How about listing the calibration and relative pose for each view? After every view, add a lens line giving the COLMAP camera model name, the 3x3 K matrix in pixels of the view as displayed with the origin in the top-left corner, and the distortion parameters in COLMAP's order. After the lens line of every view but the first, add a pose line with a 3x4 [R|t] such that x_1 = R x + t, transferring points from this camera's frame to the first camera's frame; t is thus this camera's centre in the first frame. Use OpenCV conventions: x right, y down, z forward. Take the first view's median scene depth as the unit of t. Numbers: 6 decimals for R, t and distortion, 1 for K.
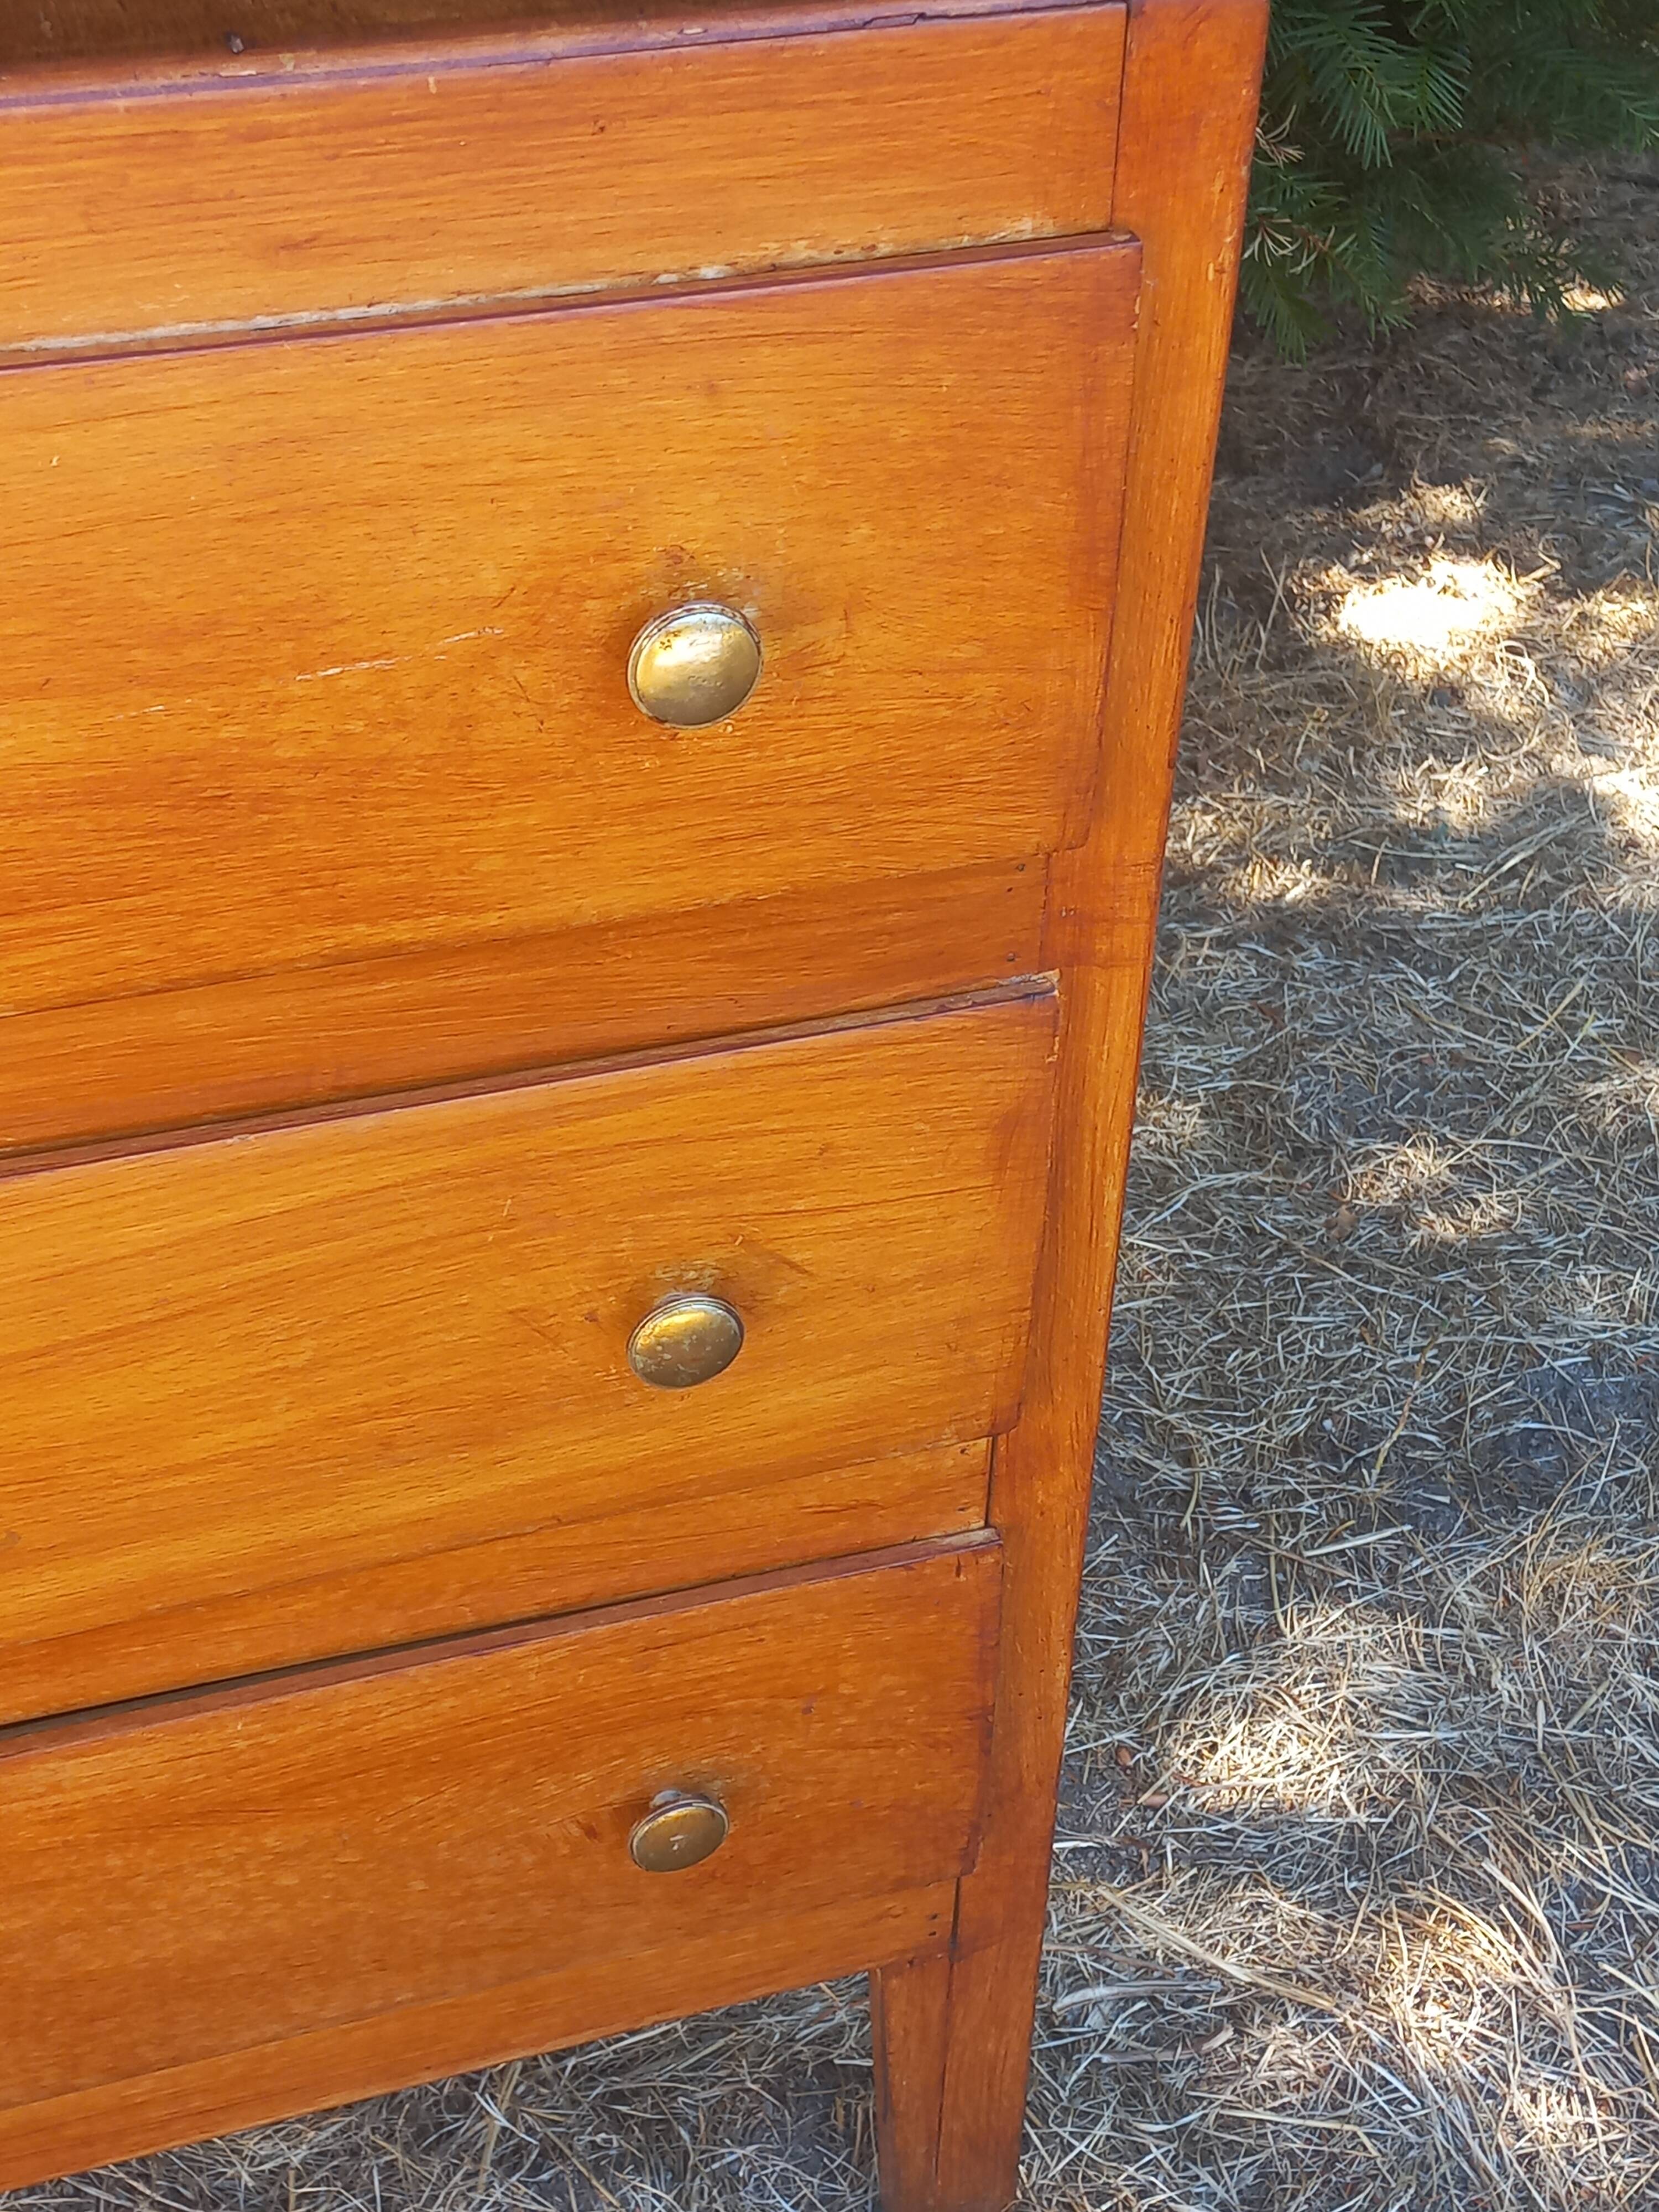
lens RADIAL K [[3172.7, 0, 839.5], [0, 3172.7, 1104.2], [0, 0, 1]] dist [0.107924, -0.166938]
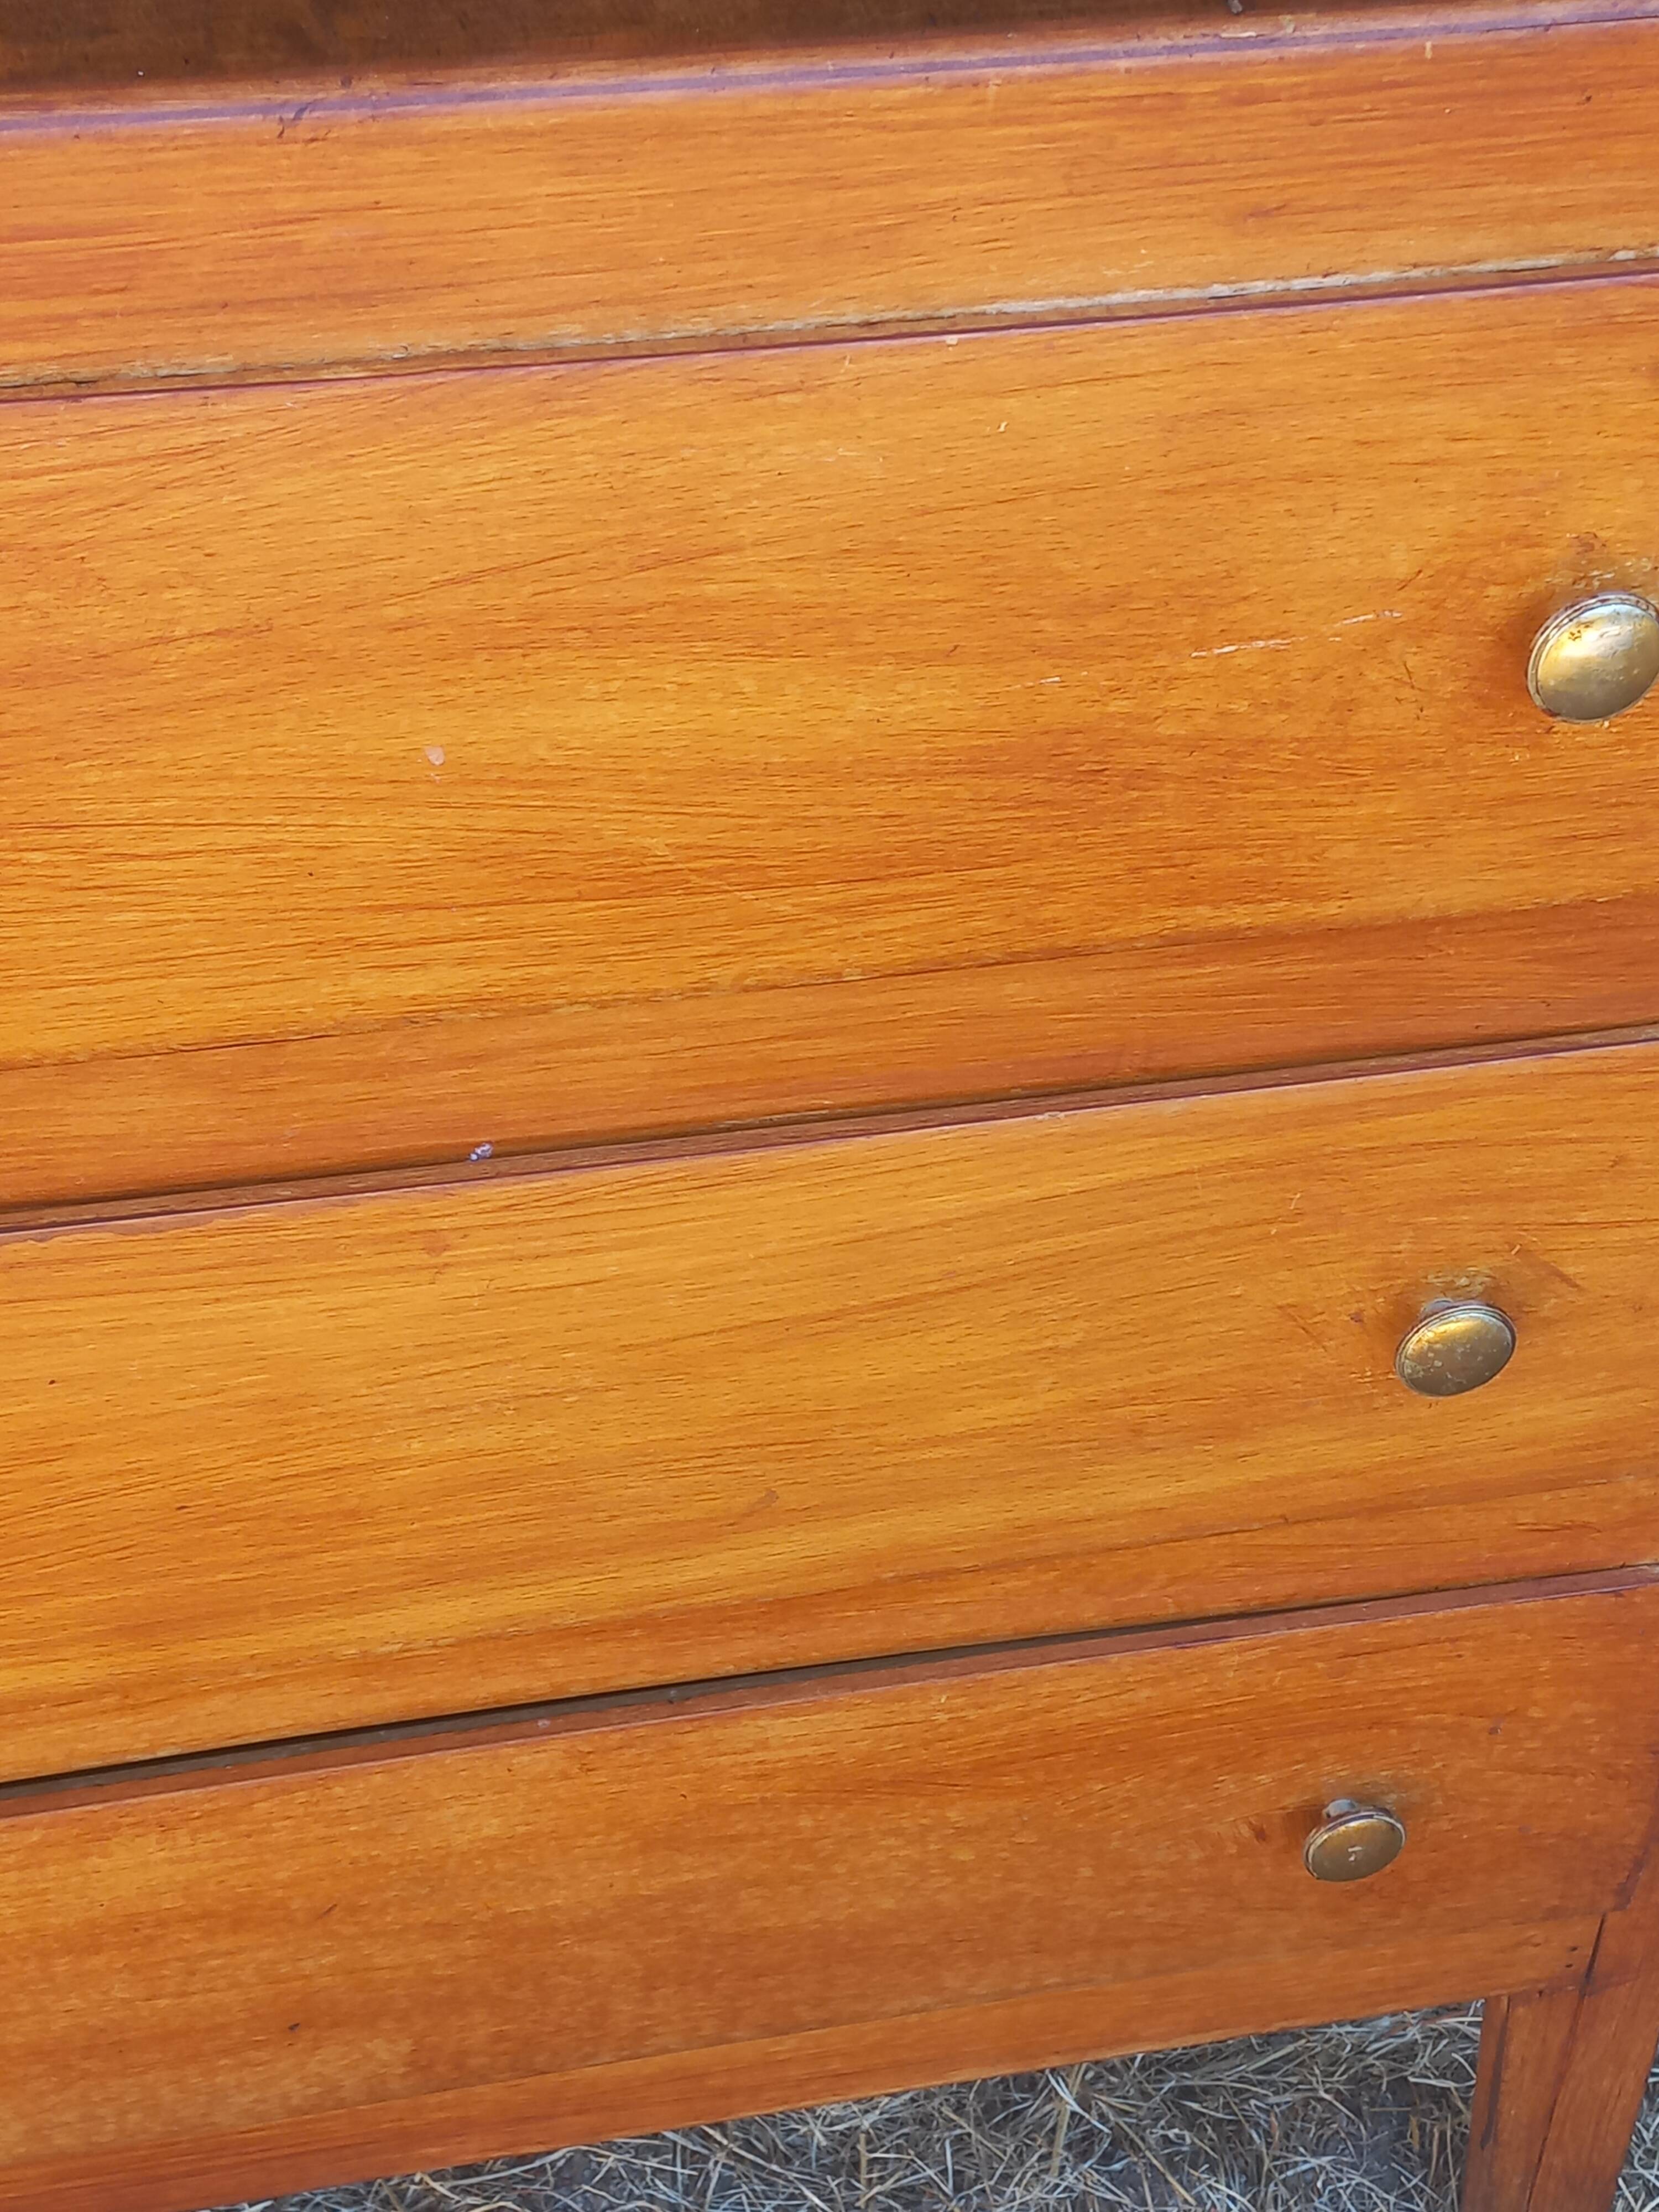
lens RADIAL K [[3177.4, 0, 835.2], [0, 3177.4, 1097.1], [0, 0, 1]] dist [0.102737, -0.128057]
pose [[0.993022, 0.062217, -0.100183, -0.145125], [-0.061243, 0.998041, 0.012766, -0.003156], [0.100781, -0.006541, 0.994887, 0.011440]]
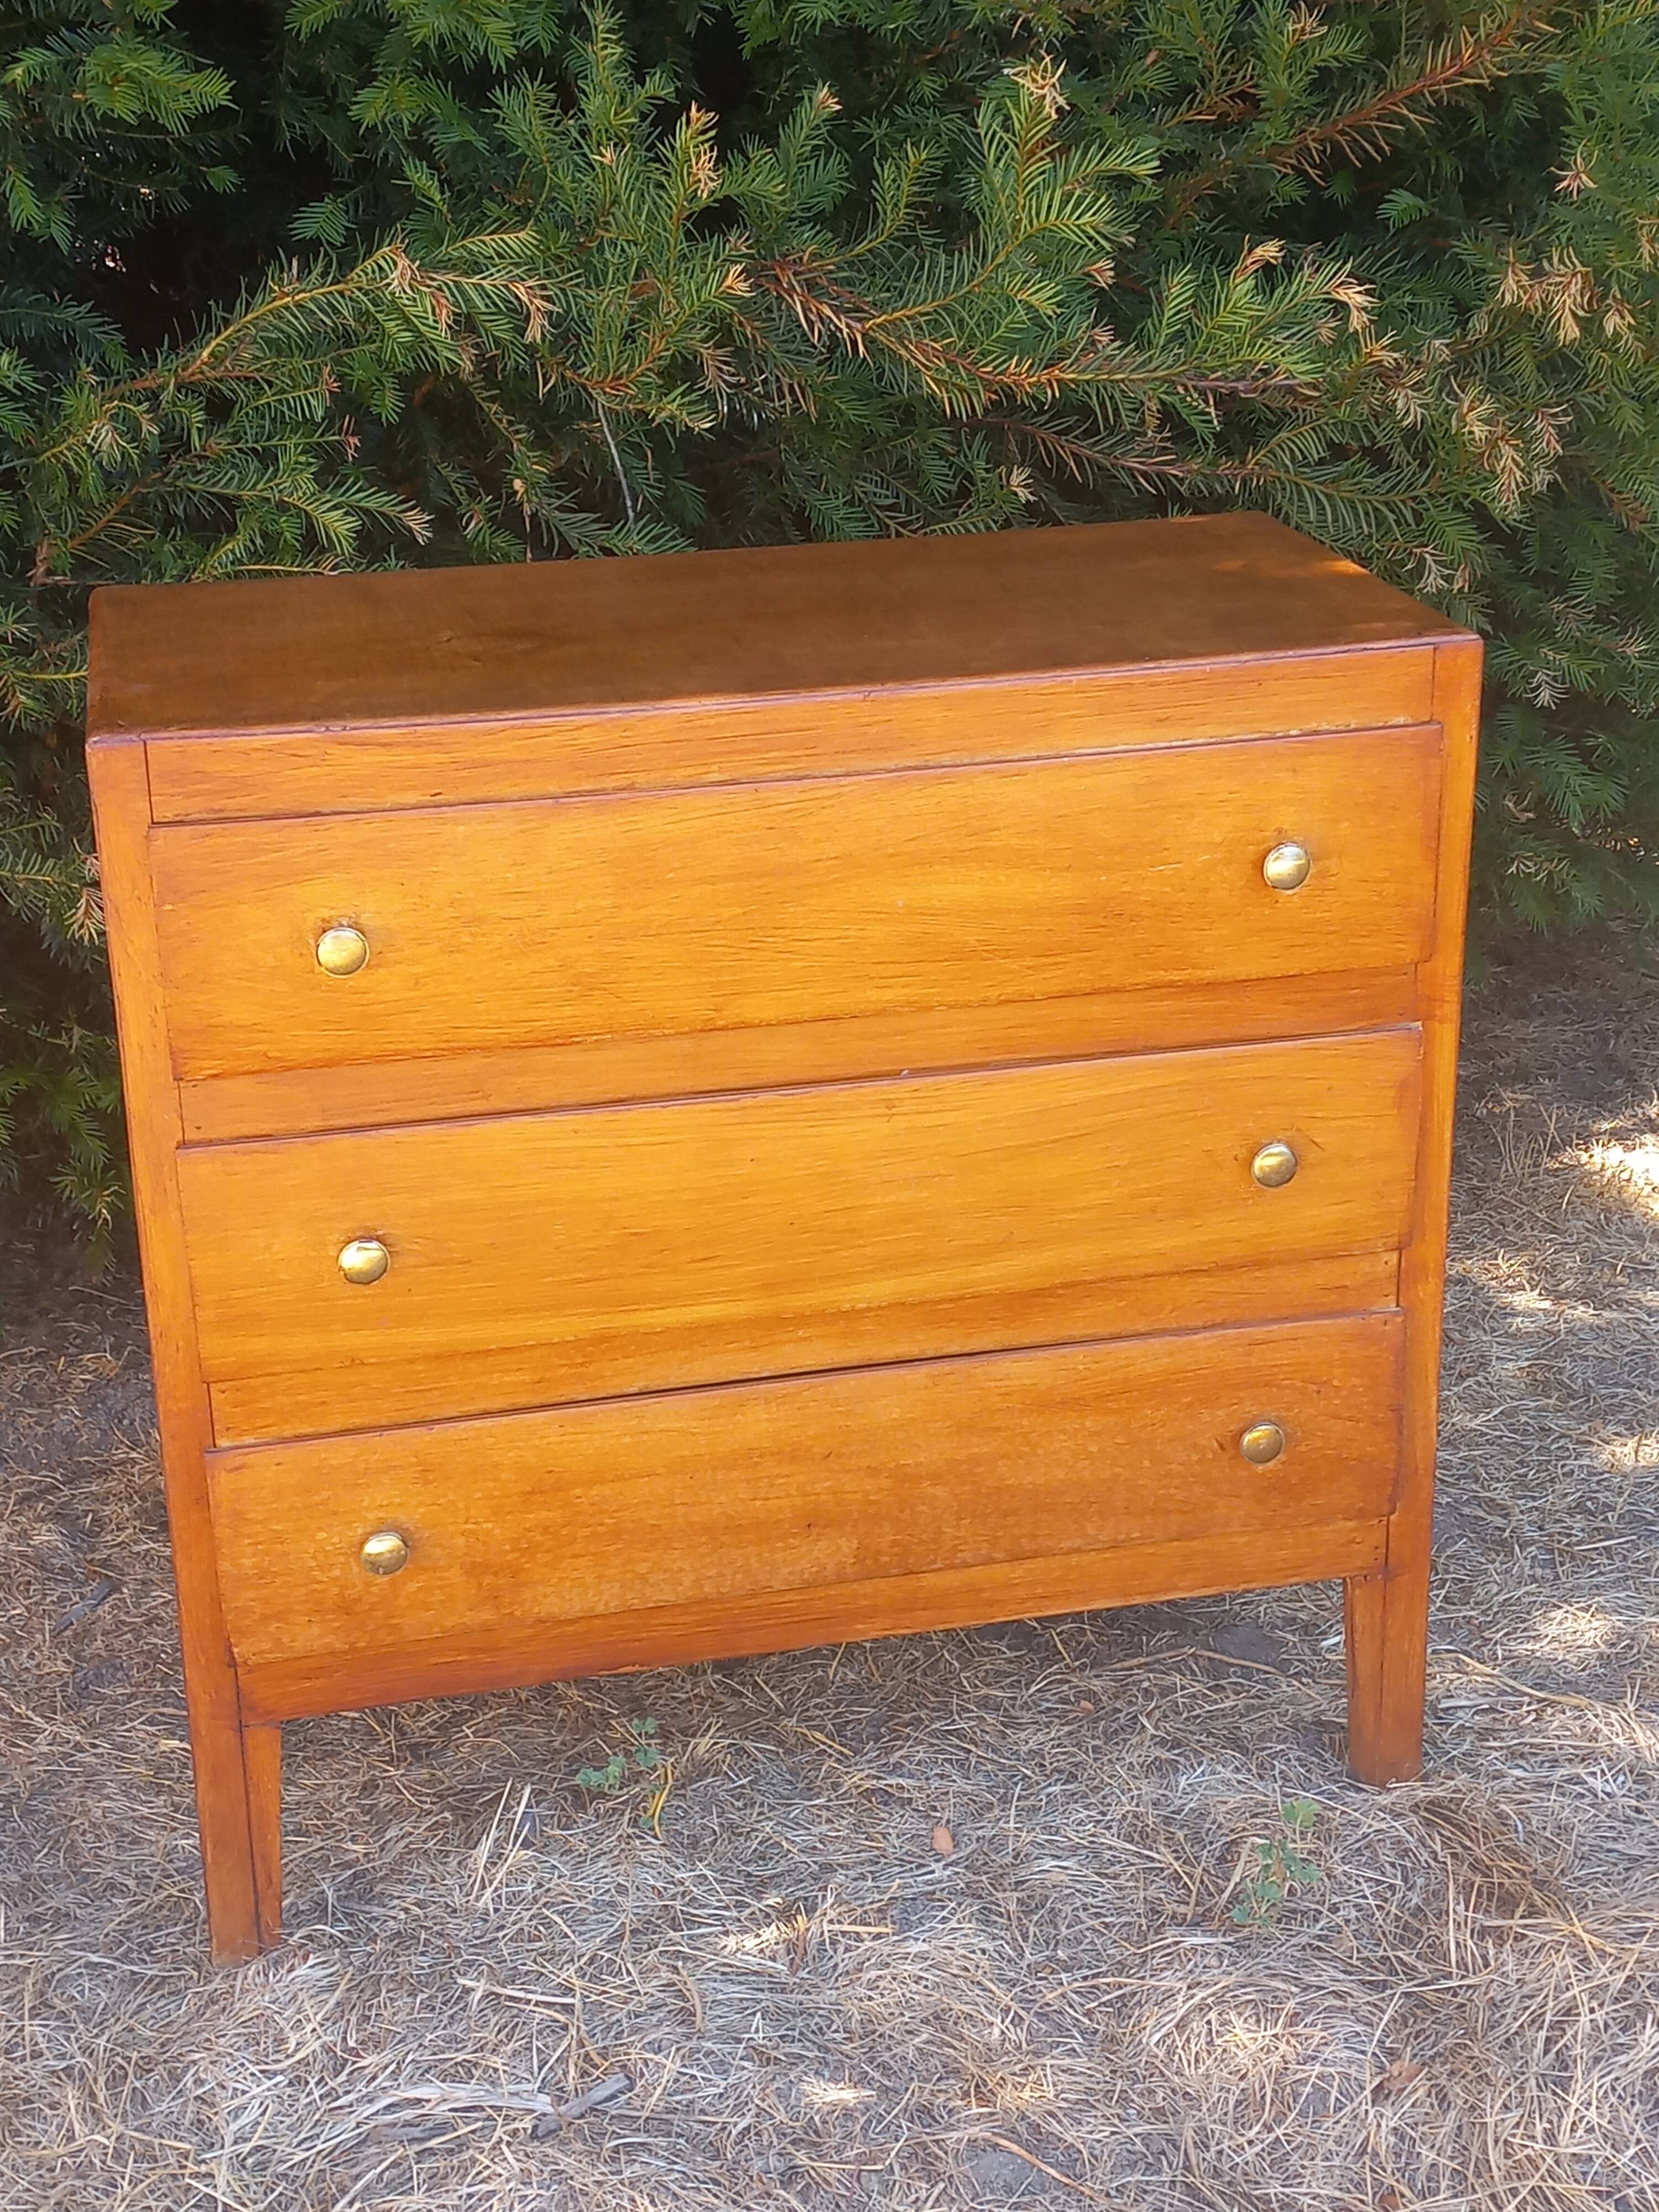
lens RADIAL K [[3172.7, 0, 839.5], [0, 3172.7, 1104.2], [0, 0, 1]] dist [0.107924, -0.166938]
pose [[0.994385, -0.013072, -0.105015, -0.126238], [-0.018170, 0.956515, -0.291116, 0.767851], [0.104254, 0.291389, 0.950907, -1.435638]]
